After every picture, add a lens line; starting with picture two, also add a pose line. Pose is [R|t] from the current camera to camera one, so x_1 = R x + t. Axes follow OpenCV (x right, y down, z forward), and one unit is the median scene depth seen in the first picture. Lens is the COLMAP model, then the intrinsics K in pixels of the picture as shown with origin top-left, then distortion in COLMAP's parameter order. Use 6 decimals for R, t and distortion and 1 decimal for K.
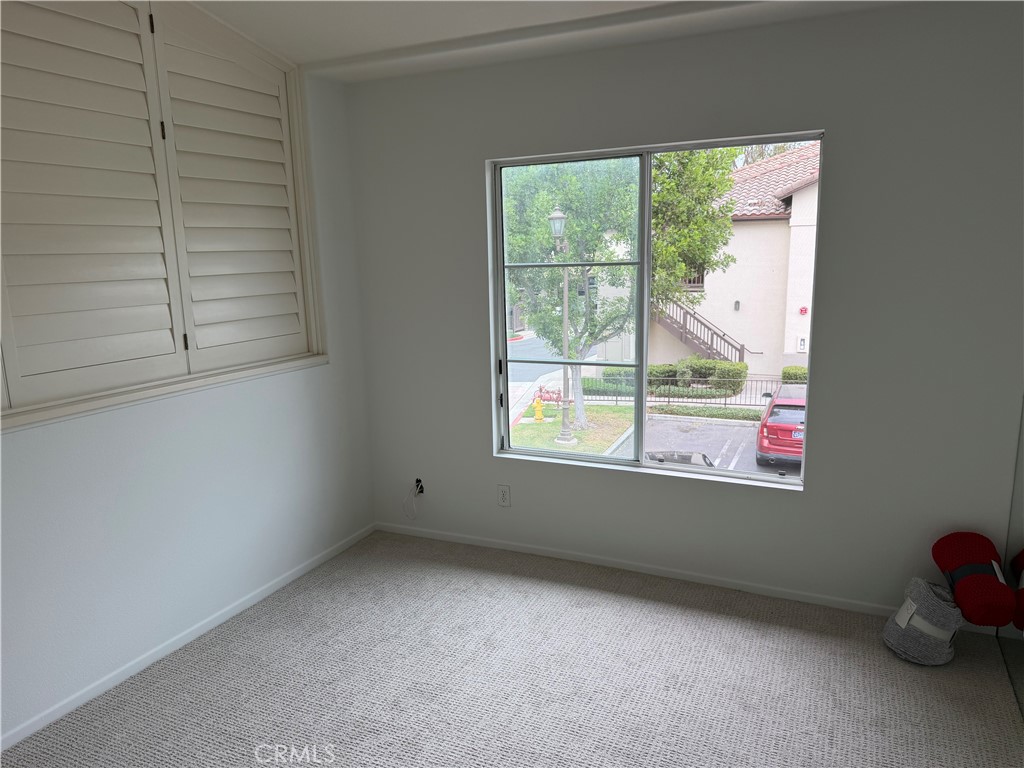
lens RADIAL K [[724.8, 0, 512.0], [0, 724.8, 384.0], [0, 0, 1]] dist [0.138315, -0.202240]
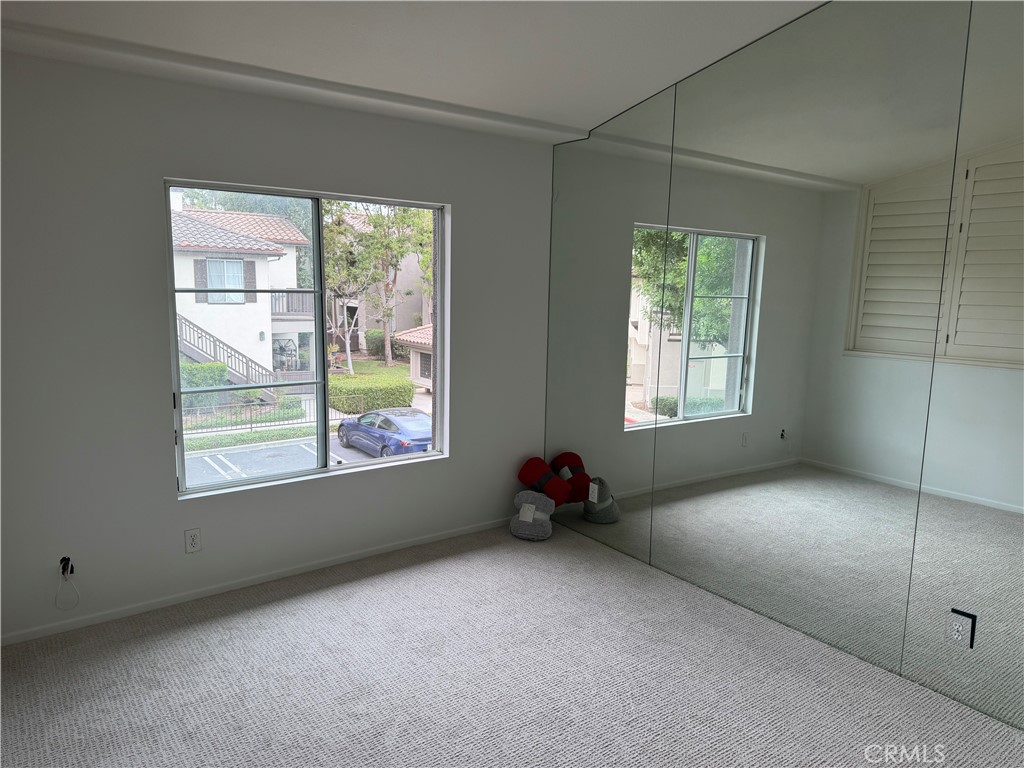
lens RADIAL K [[724.8, 0, 512.0], [0, 724.8, 384.0], [0, 0, 1]] dist [0.138315, -0.202240]
pose [[0.464091, -0.091459, 0.881053, -0.712291], [0.133755, 0.990486, 0.032364, -0.020170], [-0.875631, 0.102826, 0.471909, 0.215490]]
